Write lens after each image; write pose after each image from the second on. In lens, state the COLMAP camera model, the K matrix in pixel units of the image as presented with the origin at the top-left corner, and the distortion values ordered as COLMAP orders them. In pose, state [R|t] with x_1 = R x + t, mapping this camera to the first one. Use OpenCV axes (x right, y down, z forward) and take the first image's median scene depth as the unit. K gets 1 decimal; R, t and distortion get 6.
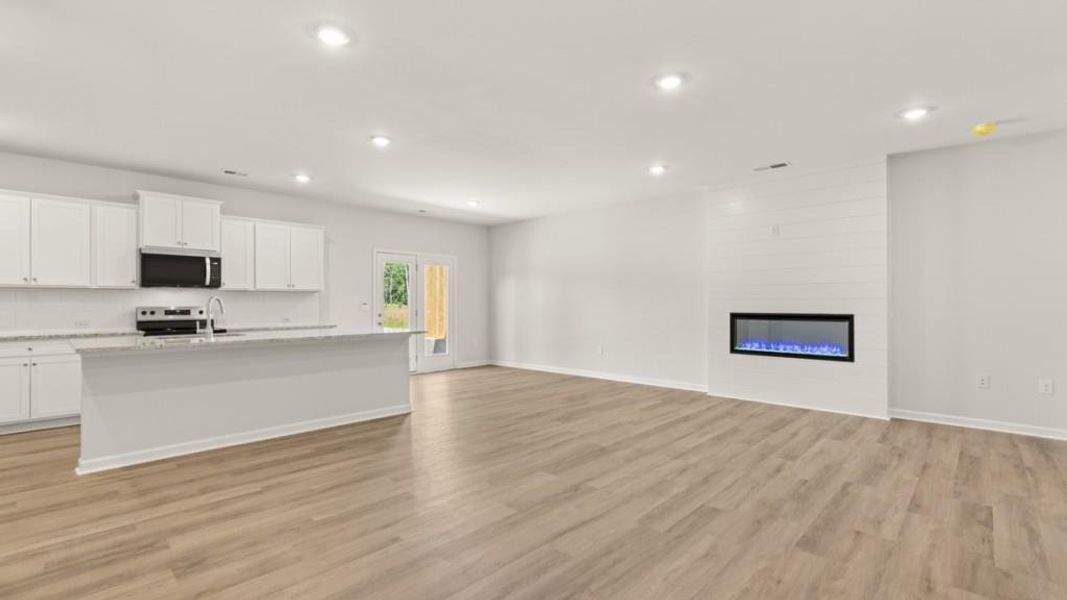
lens RADIAL K [[471.0, 0, 530.8], [0, 471.0, 305.2], [0, 0, 1]] dist [-0.003240, -0.000247]
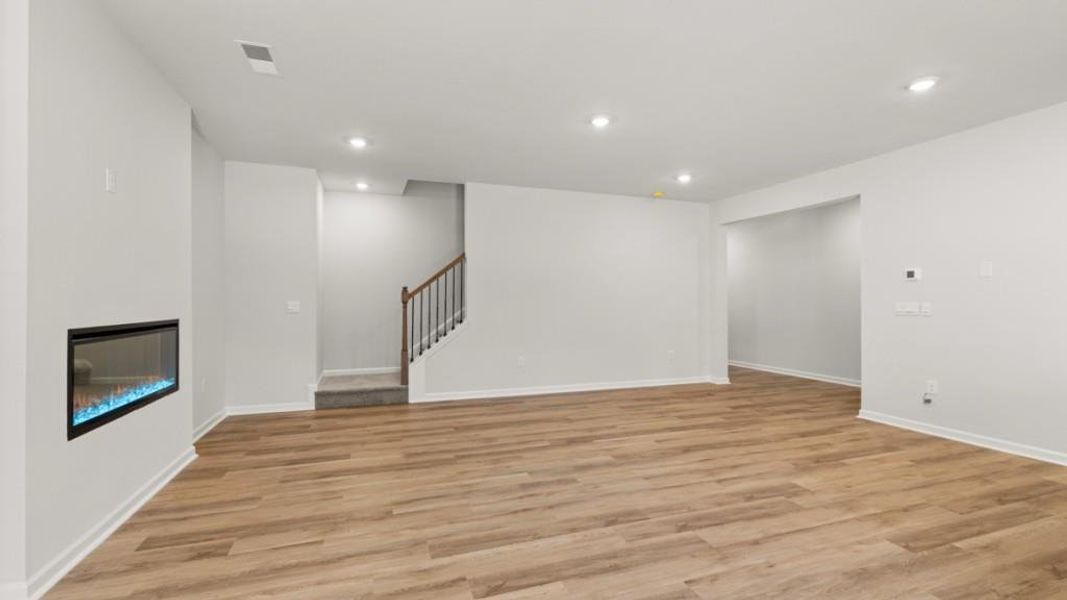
lens RADIAL K [[457.9, 0, 534.3], [0, 457.9, 300.1], [0, 0, 1]] dist [0.001369, -0.009103]
pose [[-0.891514, 0.003668, 0.452978, -0.070987], [0.003201, 0.999993, -0.001796, -0.005953], [-0.452982, -0.000151, -0.891520, 1.506380]]
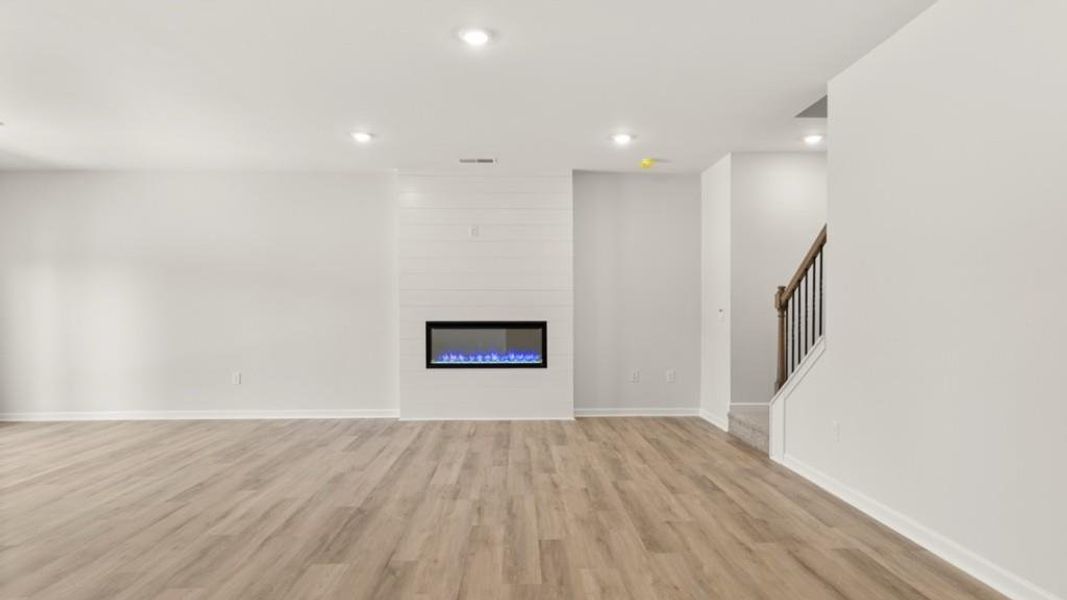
lens RADIAL K [[575.2, 0, 533.7], [0, 575.2, 321.4], [0, 0, 1]] dist [-0.001463, -0.000485]
pose [[0.700497, -0.013805, 0.713521, -0.246459], [0.004298, 0.999876, 0.015126, 0.001128], [-0.713642, -0.007529, 0.700470, 0.163728]]
